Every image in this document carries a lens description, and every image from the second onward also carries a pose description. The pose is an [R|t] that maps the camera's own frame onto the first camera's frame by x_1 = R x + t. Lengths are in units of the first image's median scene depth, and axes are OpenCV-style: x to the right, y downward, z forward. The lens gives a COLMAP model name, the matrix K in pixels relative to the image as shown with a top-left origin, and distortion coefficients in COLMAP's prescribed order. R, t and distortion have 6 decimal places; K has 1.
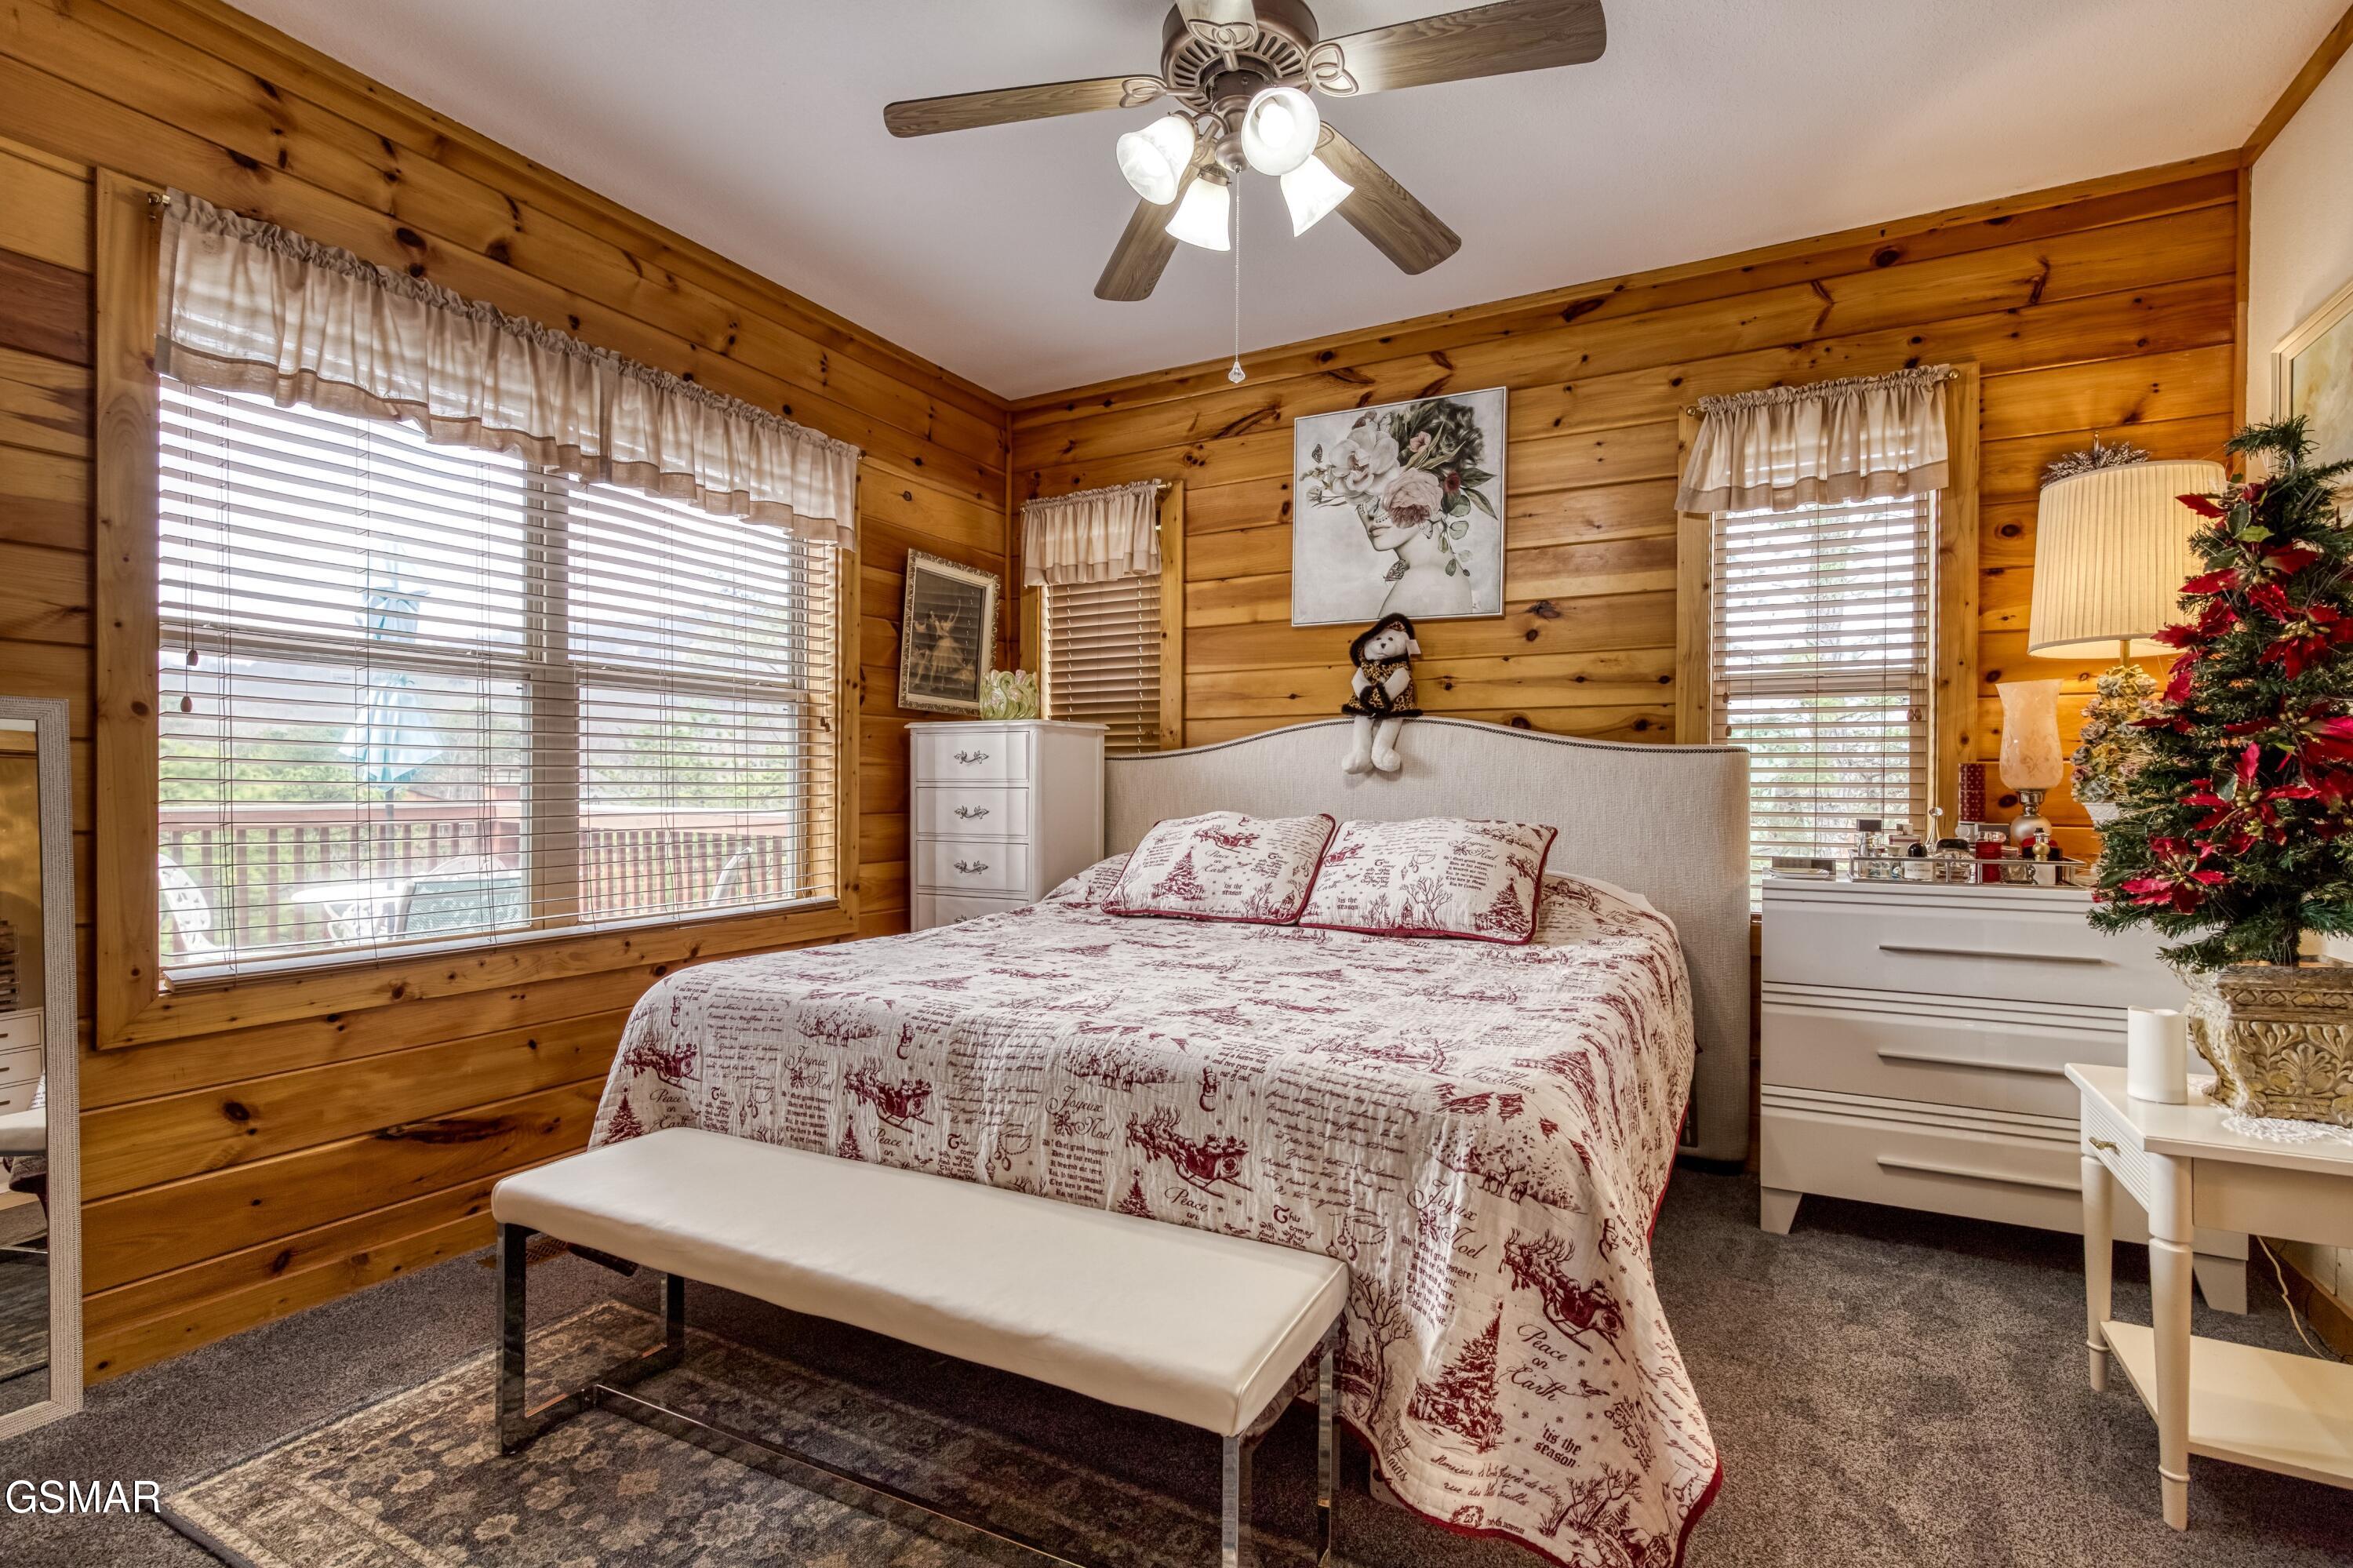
lens RADIAL K [[1137.5, 0, 1188.2], [0, 1137.5, 778.1], [0, 0, 1]] dist [-0.011533, 0.002428]
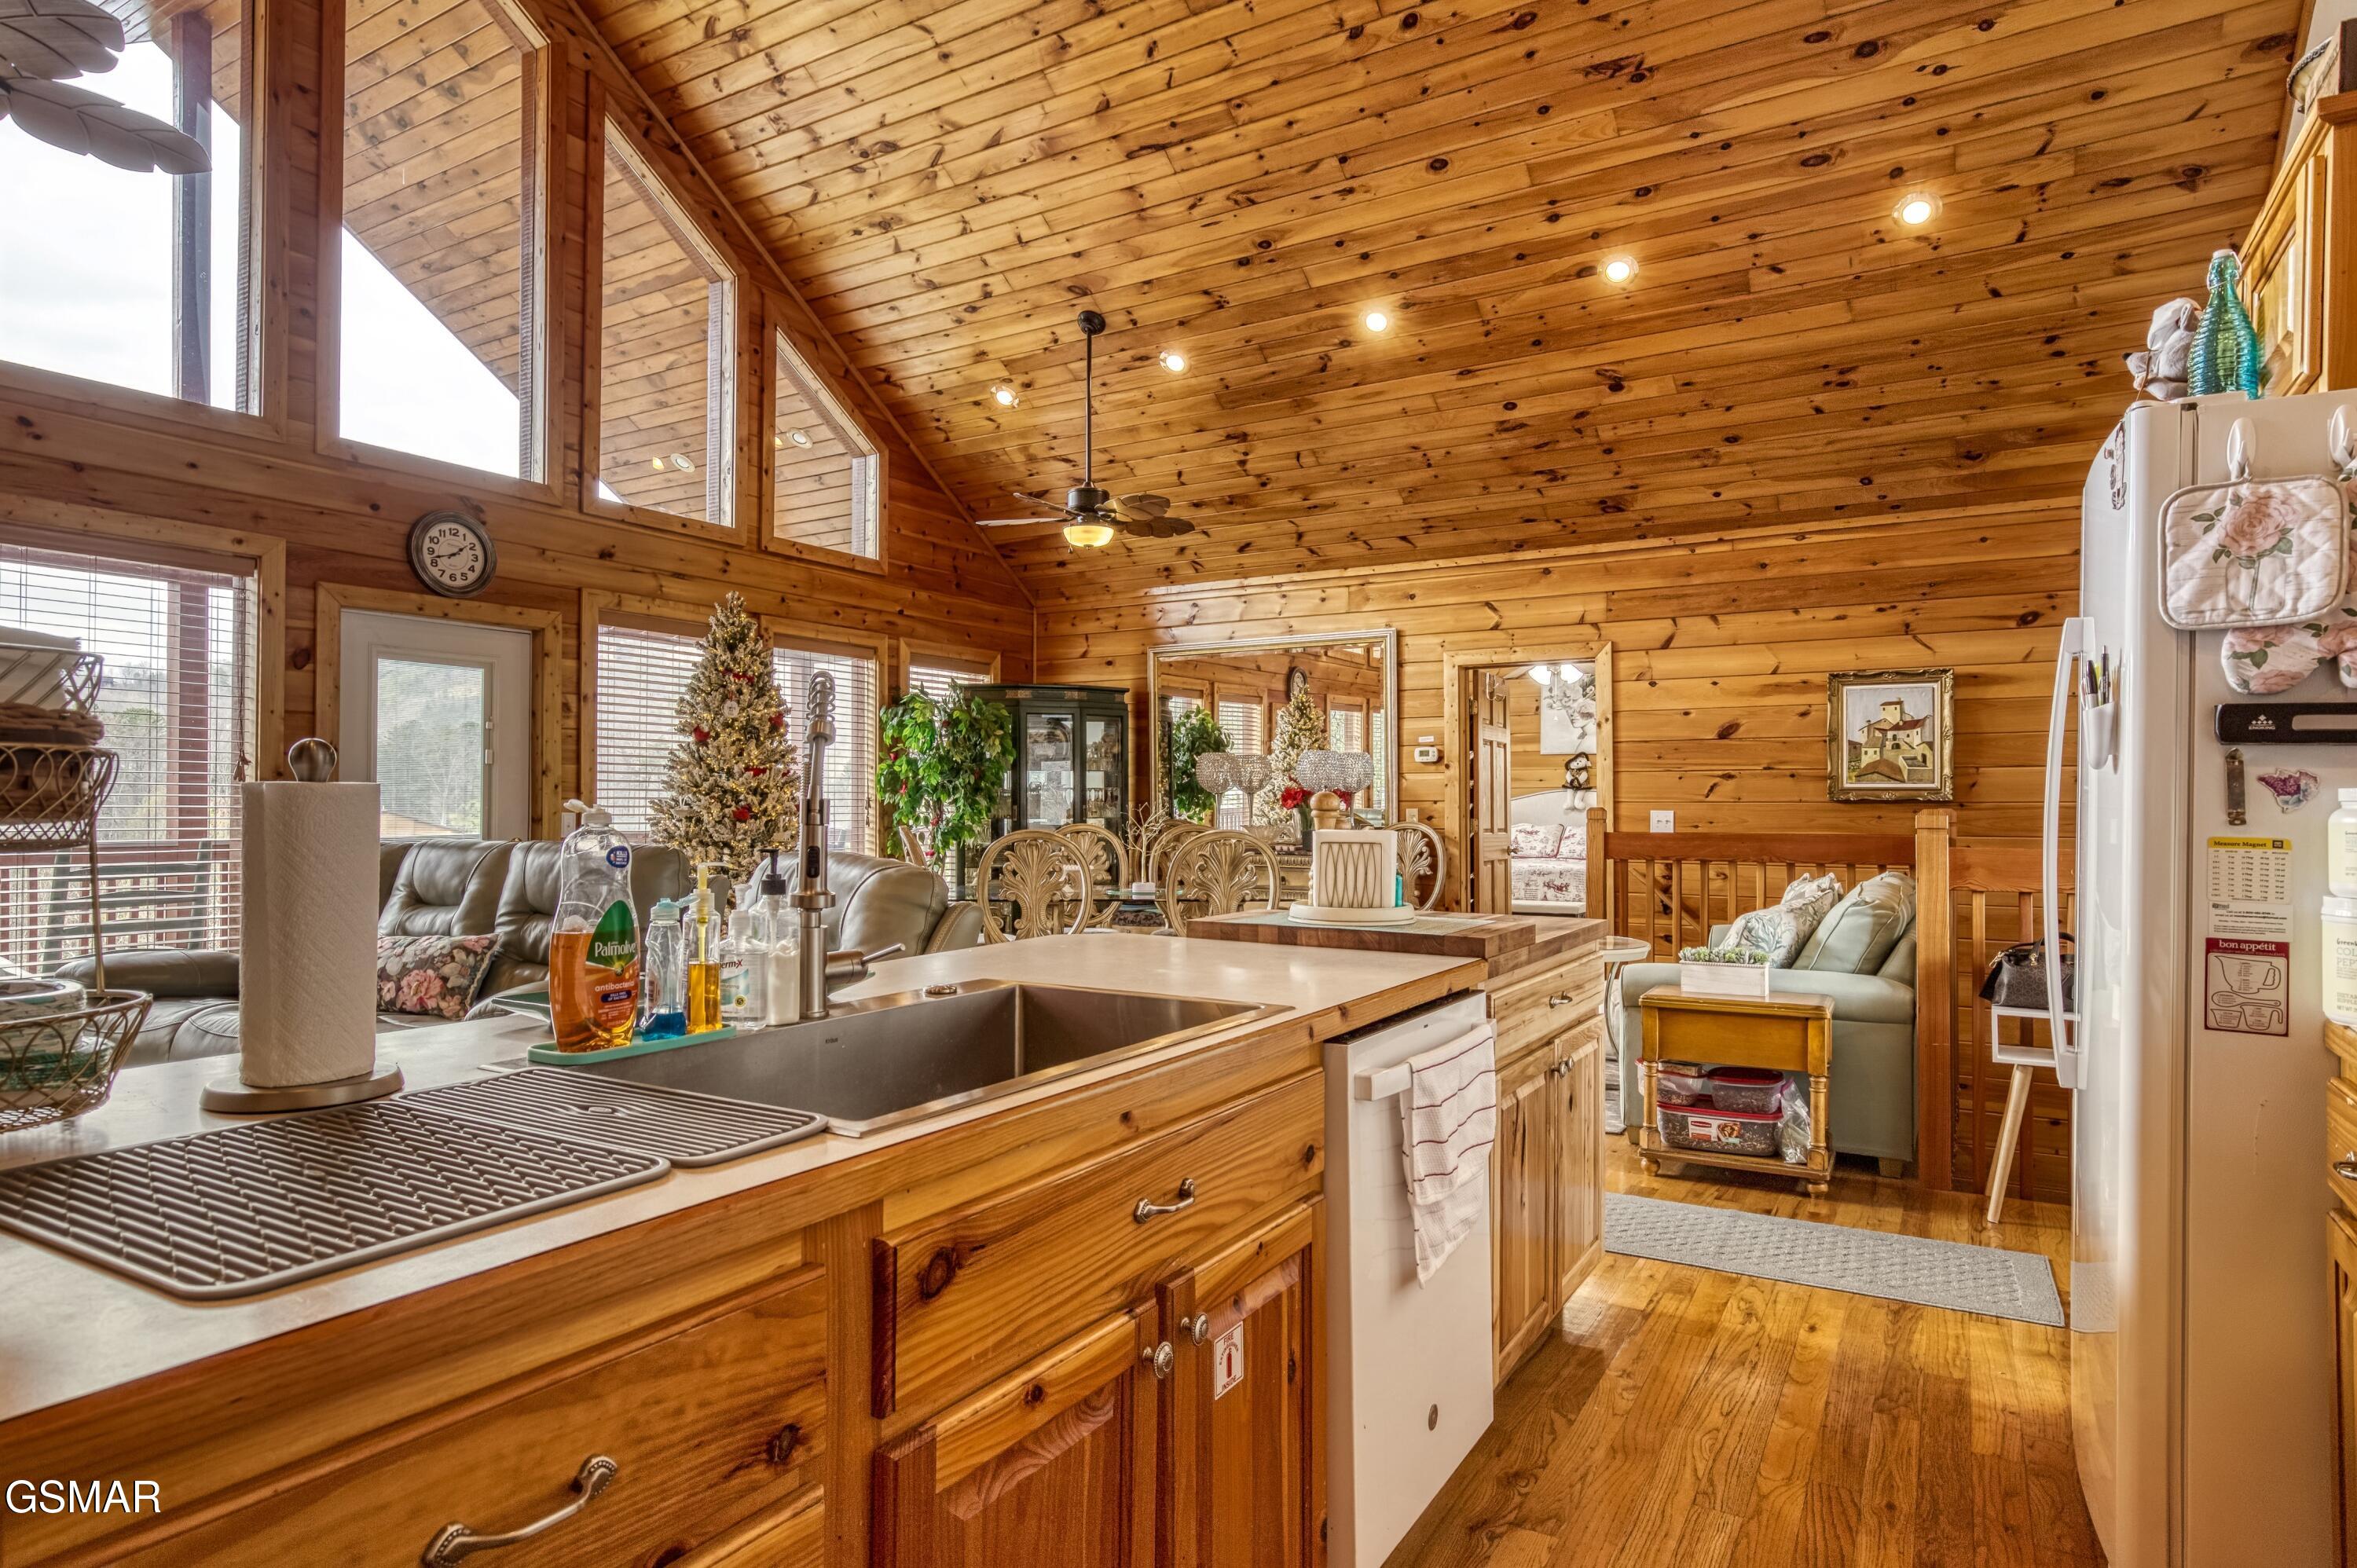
lens RADIAL K [[1337.5, 0, 1219.2], [0, 1337.5, 779.1], [0, 0, 1]] dist [0.016566, 0.003227]
pose [[0.999459, -0.005949, -0.032352, -0.744573], [0.005370, 0.999824, -0.017950, -0.030936], [0.032453, 0.017766, 0.999315, -2.861210]]
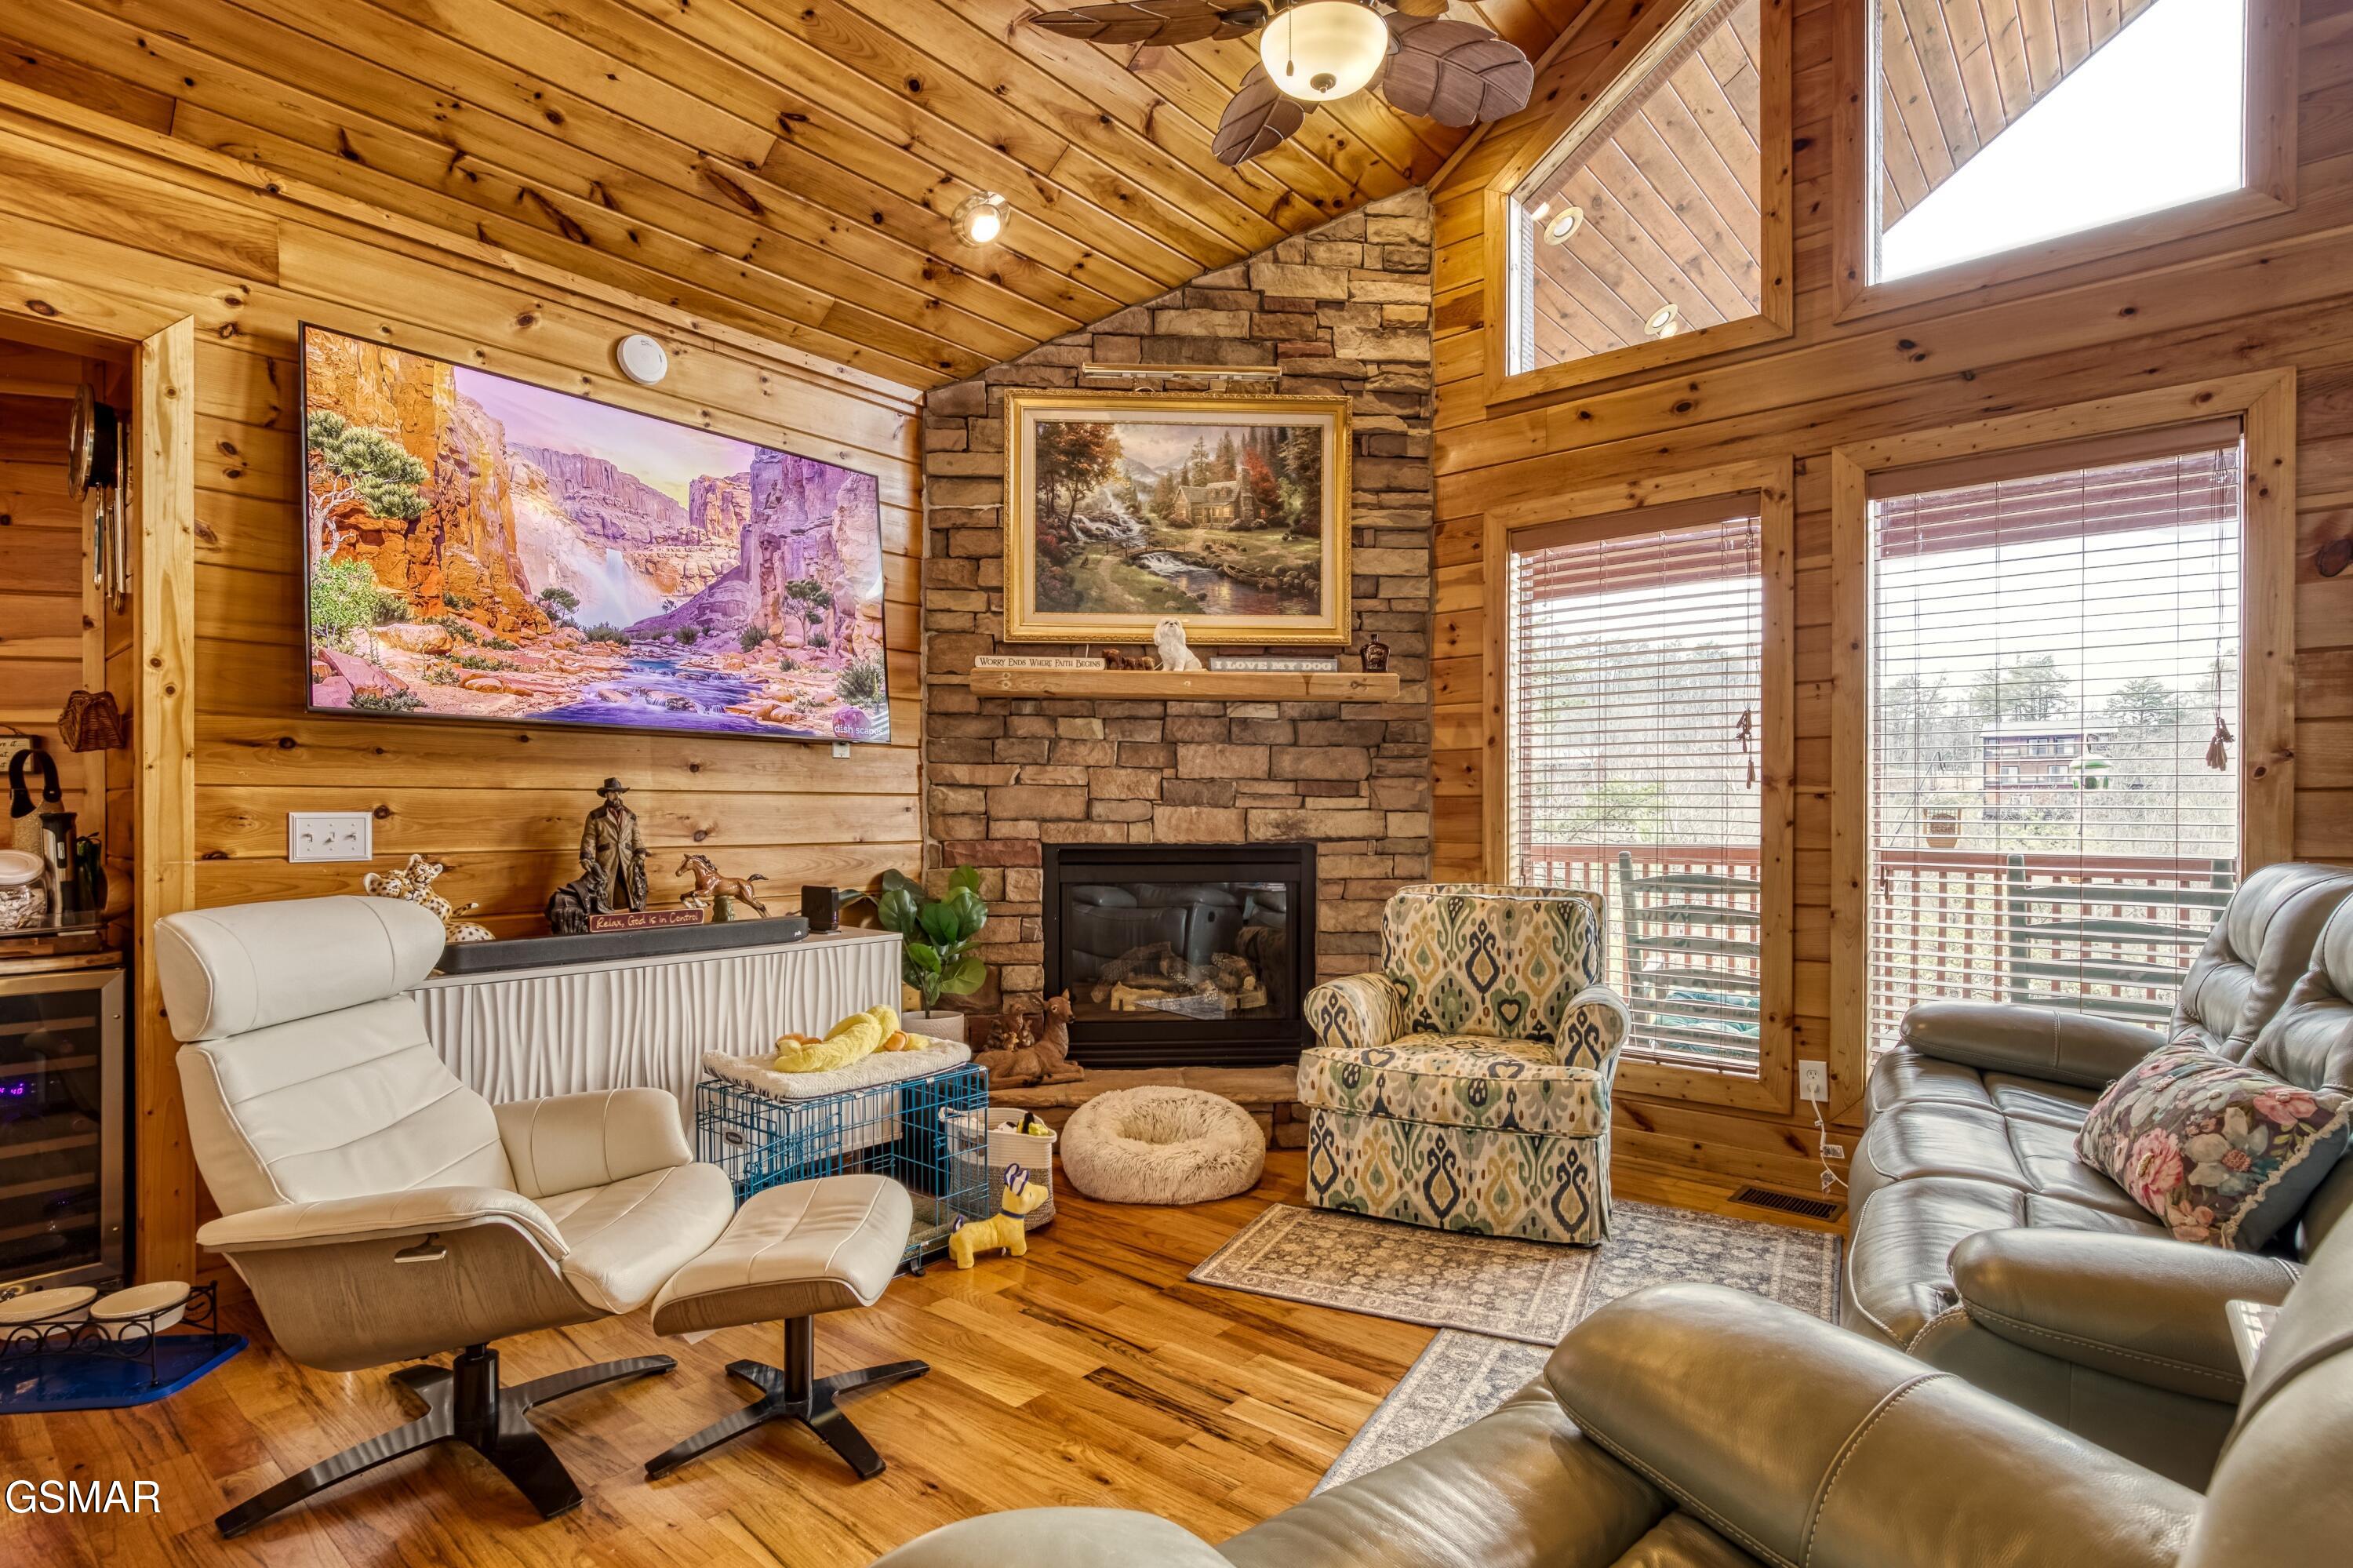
lens RADIAL K [[1137.5, 0, 1169.0], [0, 1137.5, 815.3], [0, 0, 1]] dist [-0.011533, 0.002428]
pose [[-0.212952, -0.007416, -0.977035, -0.943968], [-0.002315, 0.999972, -0.007086, -0.018361], [0.977060, 0.000753, -0.212963, -1.878638]]
